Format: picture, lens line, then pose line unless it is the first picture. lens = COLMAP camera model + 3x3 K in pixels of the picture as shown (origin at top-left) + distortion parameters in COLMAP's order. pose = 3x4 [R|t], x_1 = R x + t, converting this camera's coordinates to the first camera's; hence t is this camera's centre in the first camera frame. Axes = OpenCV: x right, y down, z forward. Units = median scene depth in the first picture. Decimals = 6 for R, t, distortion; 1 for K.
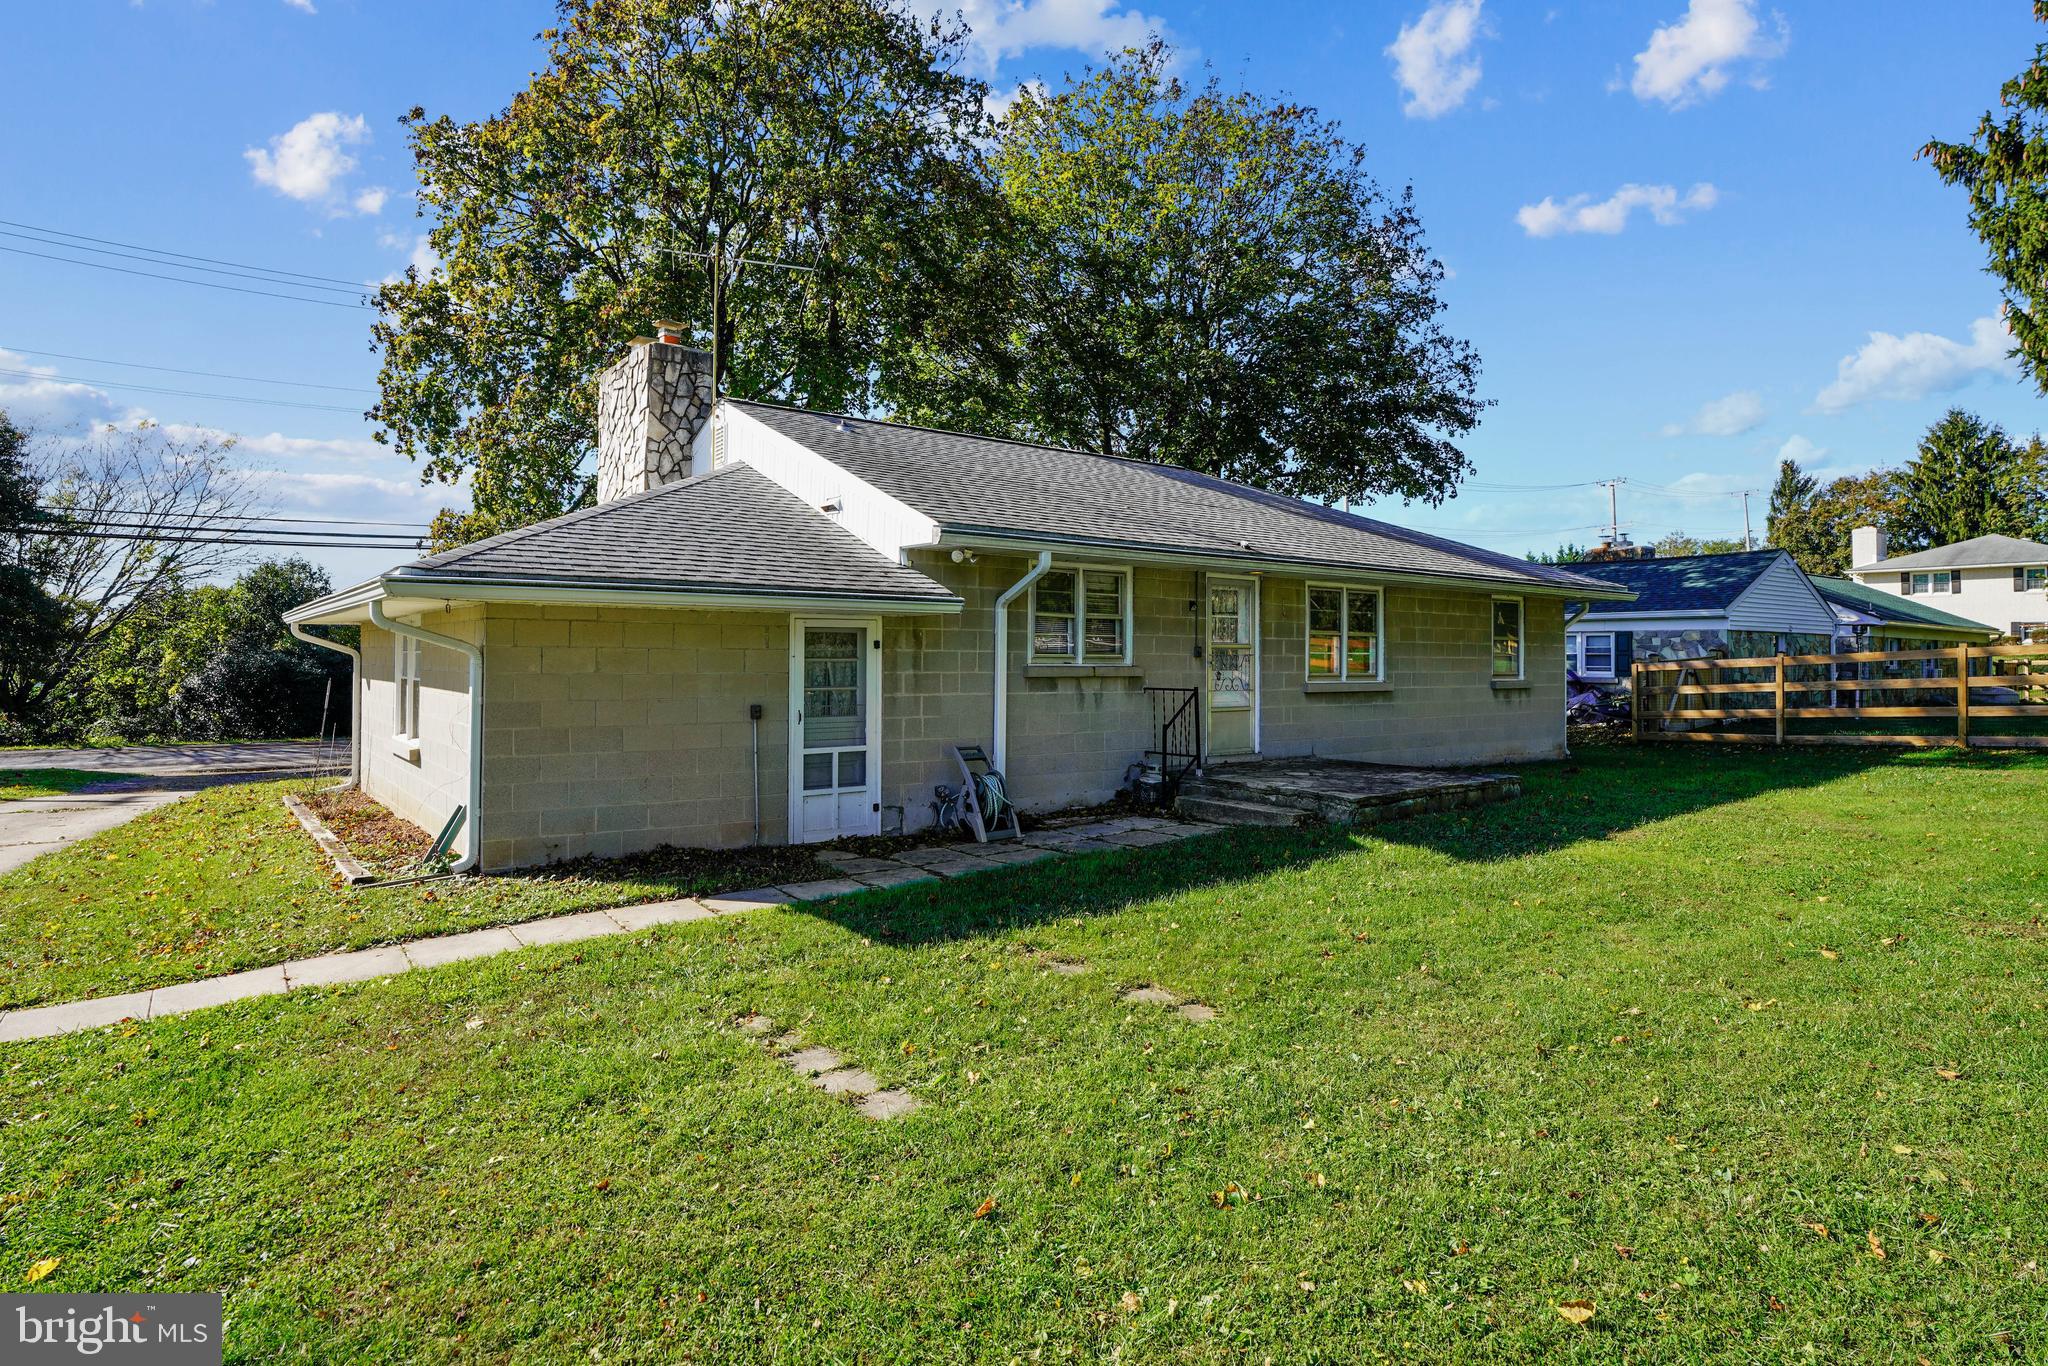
lens RADIAL K [[1103.5, 0, 1022.4], [0, 1103.5, 619.4], [0, 0, 1]] dist [-0.027168, 0.000045]
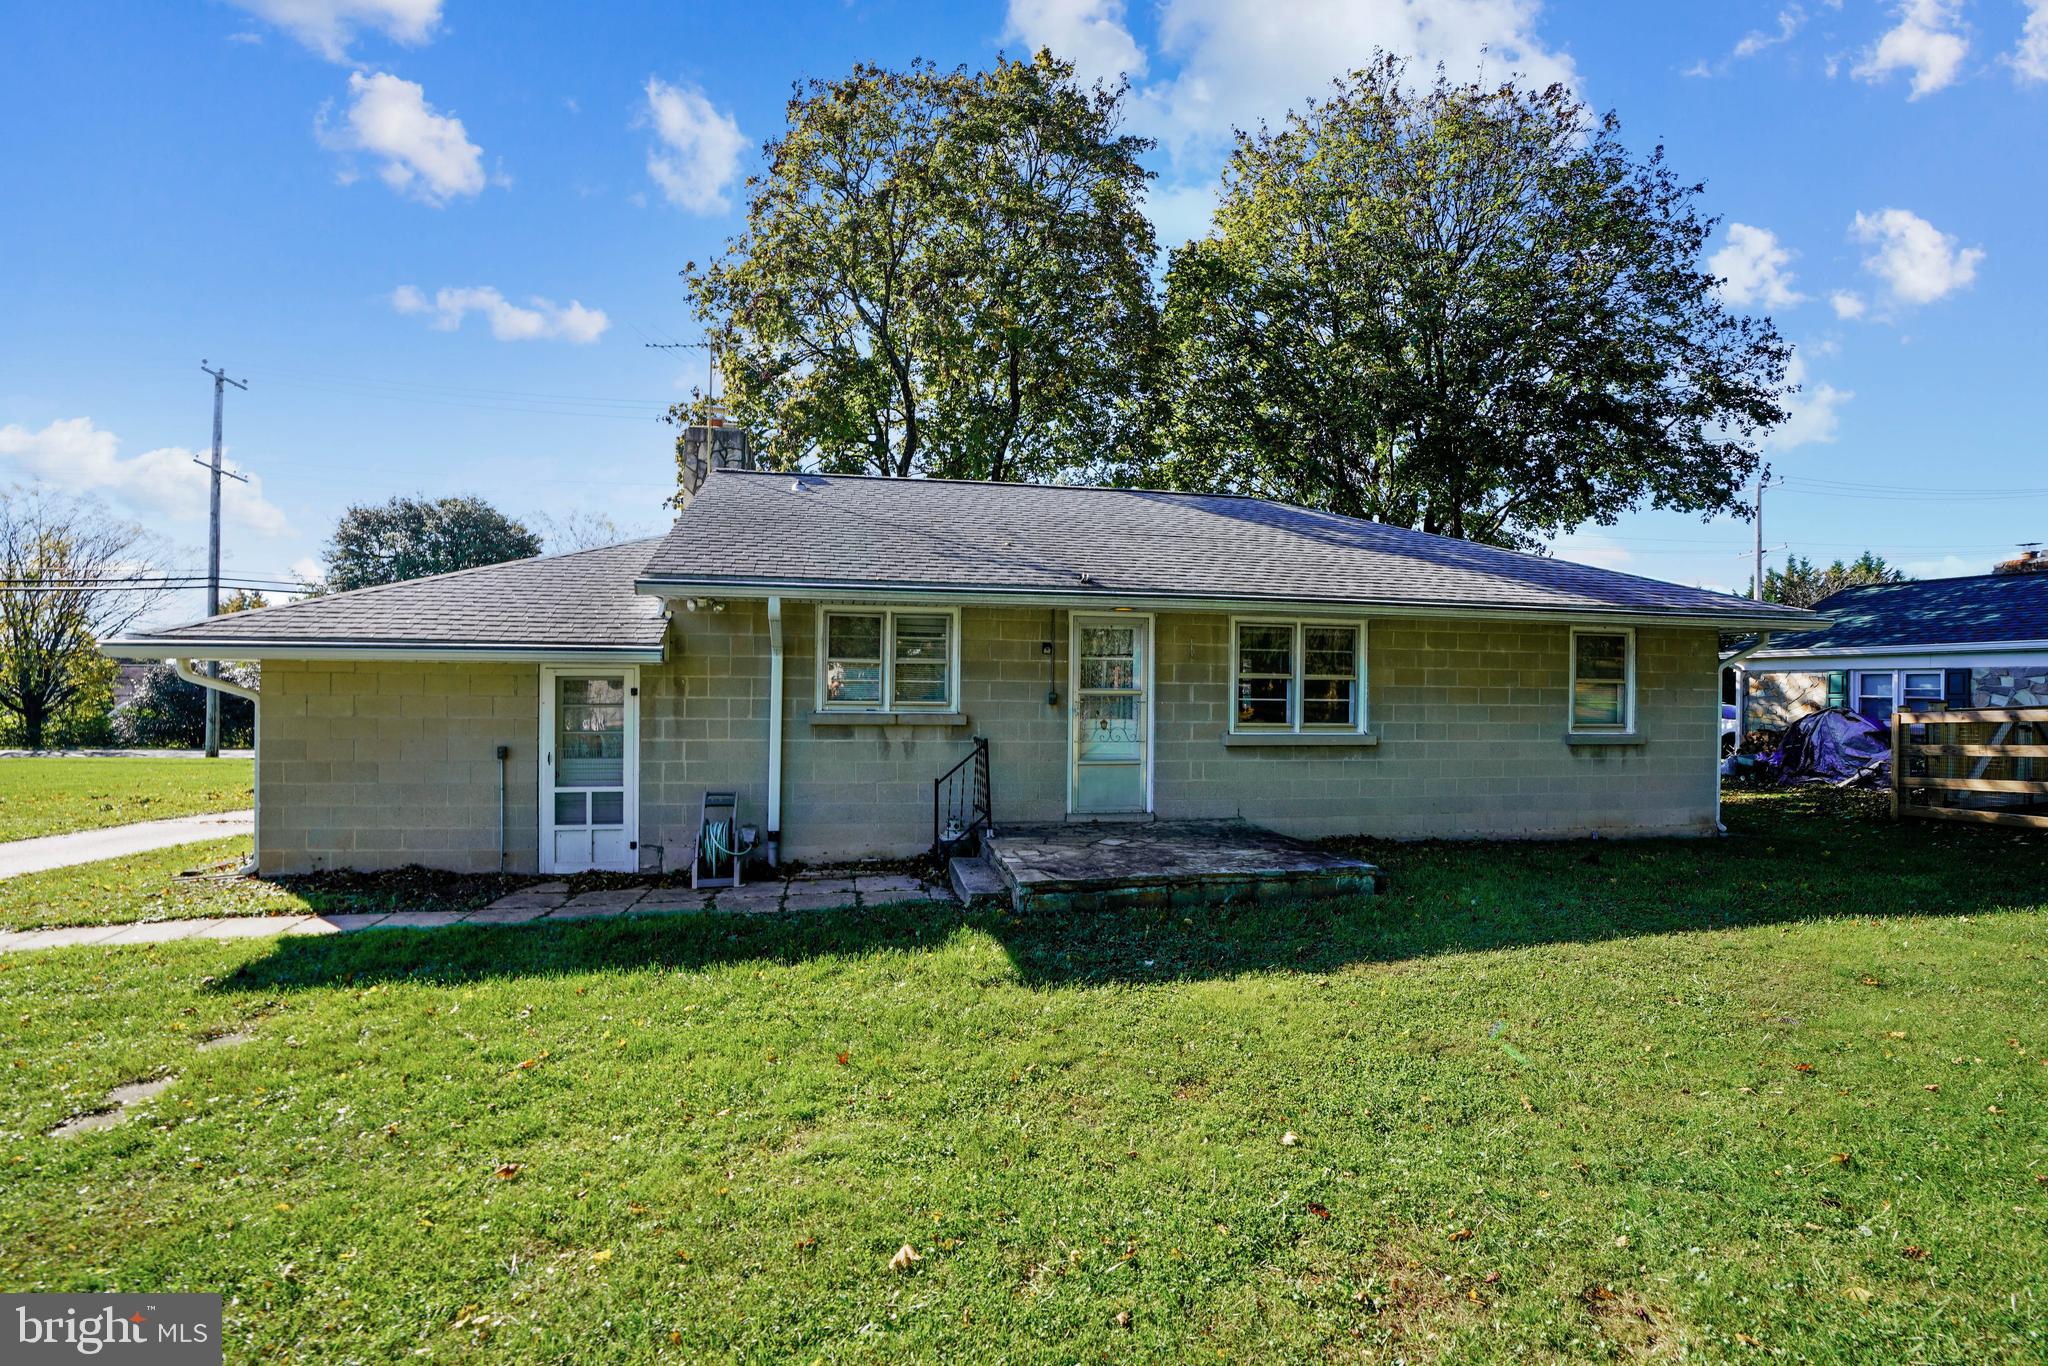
lens RADIAL K [[964.3, 0, 1033.5], [0, 964.3, 679.3], [0, 0, 1]] dist [-0.070155, 0.032738]
pose [[0.901752, -0.000078, -0.432253, 0.508329], [0.010260, 0.999722, 0.021225, -0.003876], [0.432131, -0.023574, 0.901502, 0.287824]]
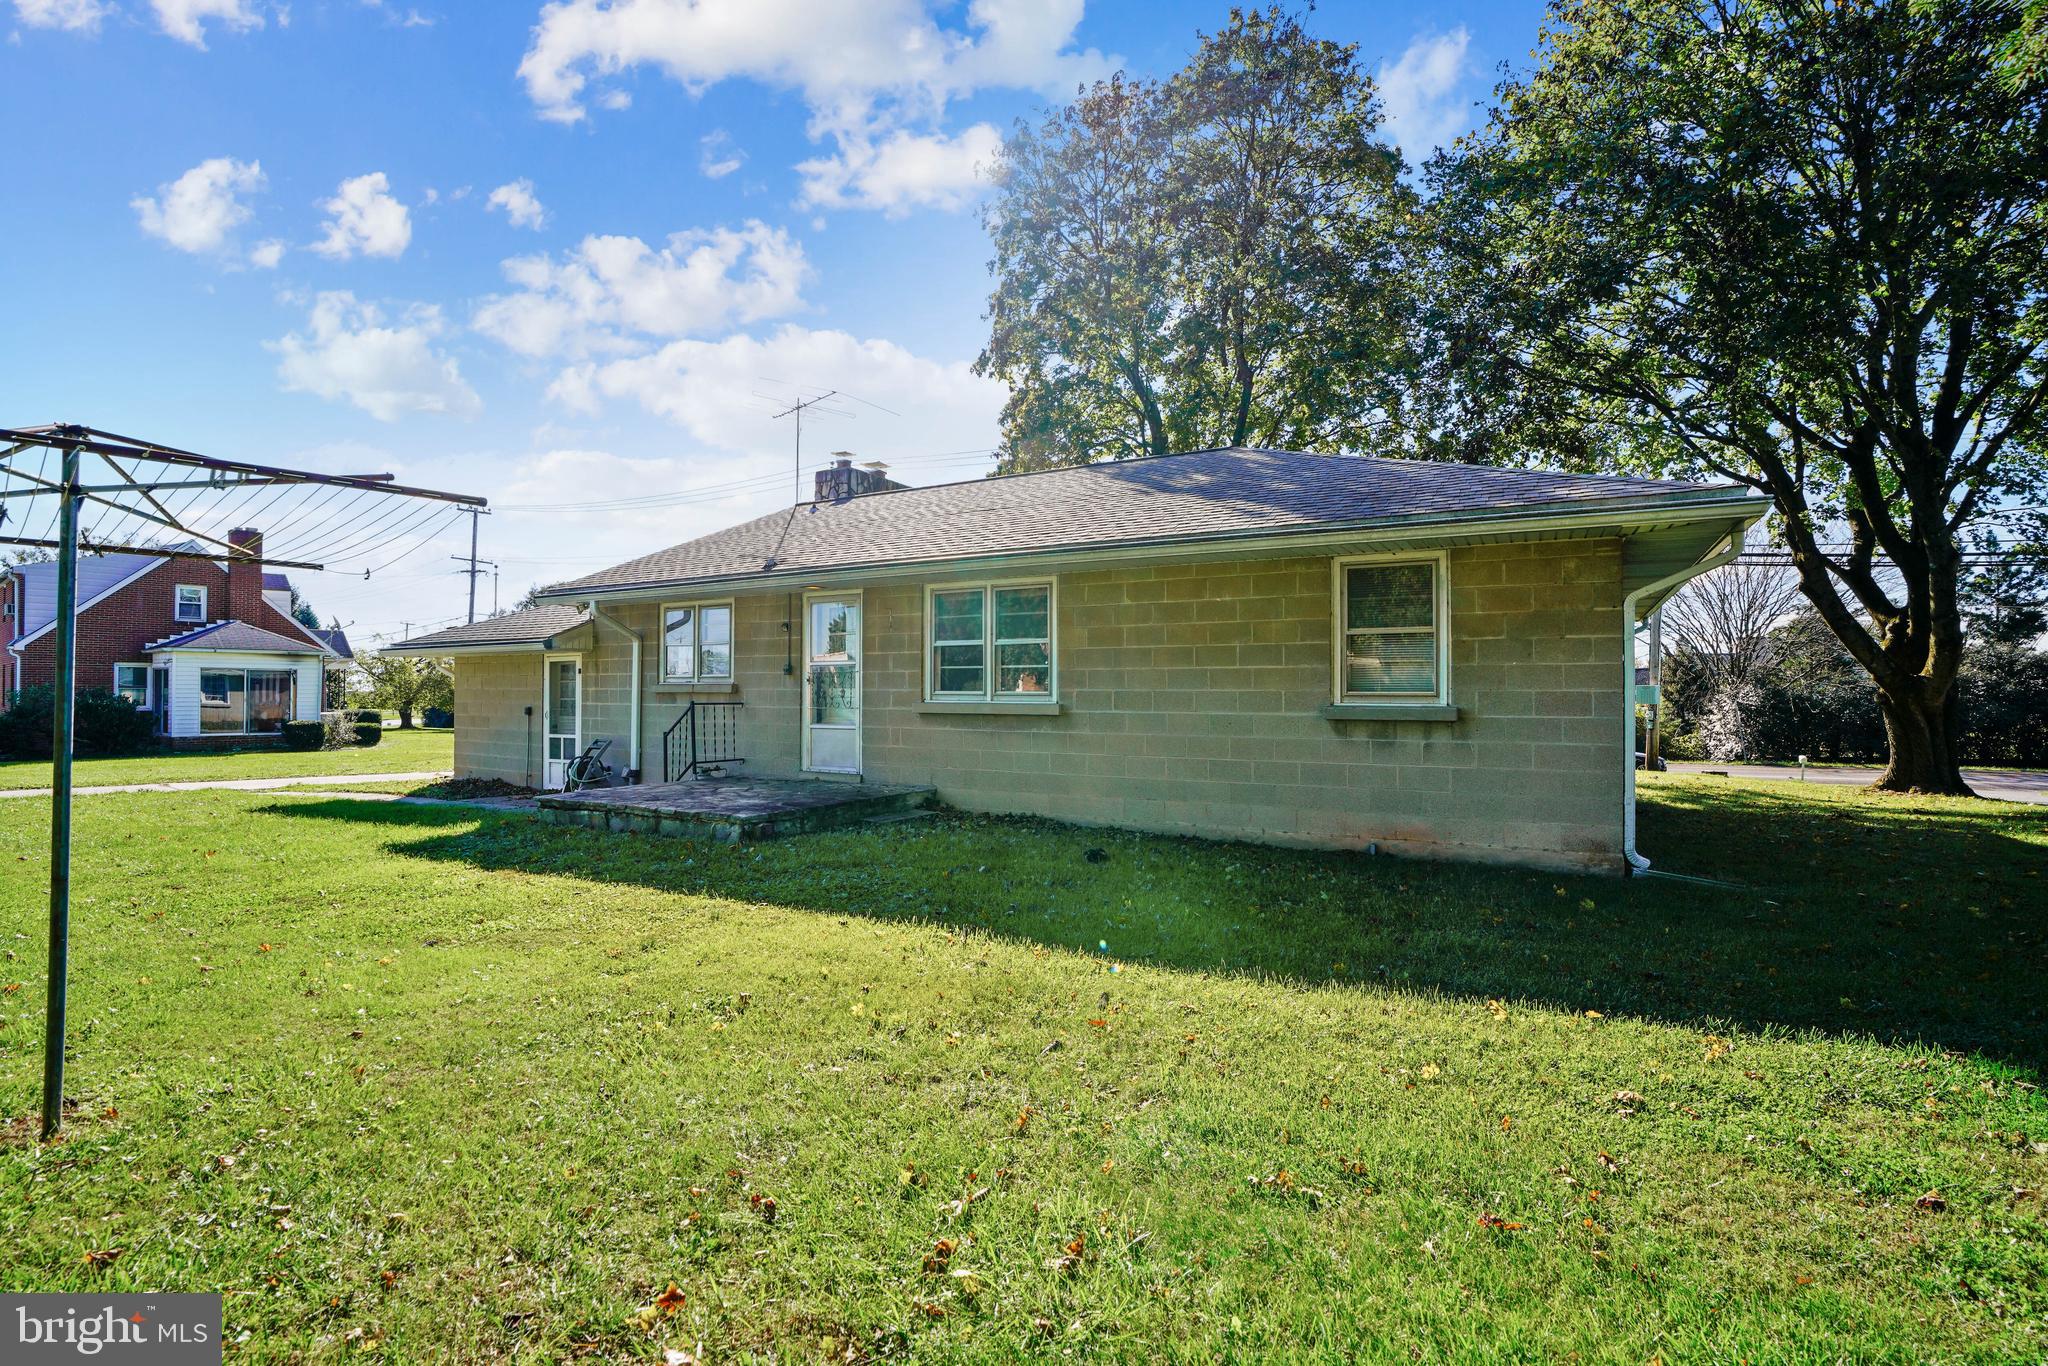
lens RADIAL K [[964.3, 0, 1033.5], [0, 964.3, 679.3], [0, 0, 1]] dist [-0.070155, 0.032738]
pose [[0.389924, -0.011681, -0.920773, 1.134364], [0.038953, 0.999234, 0.003819, 0.045625], [0.920023, -0.037356, 0.390080, 0.893245]]
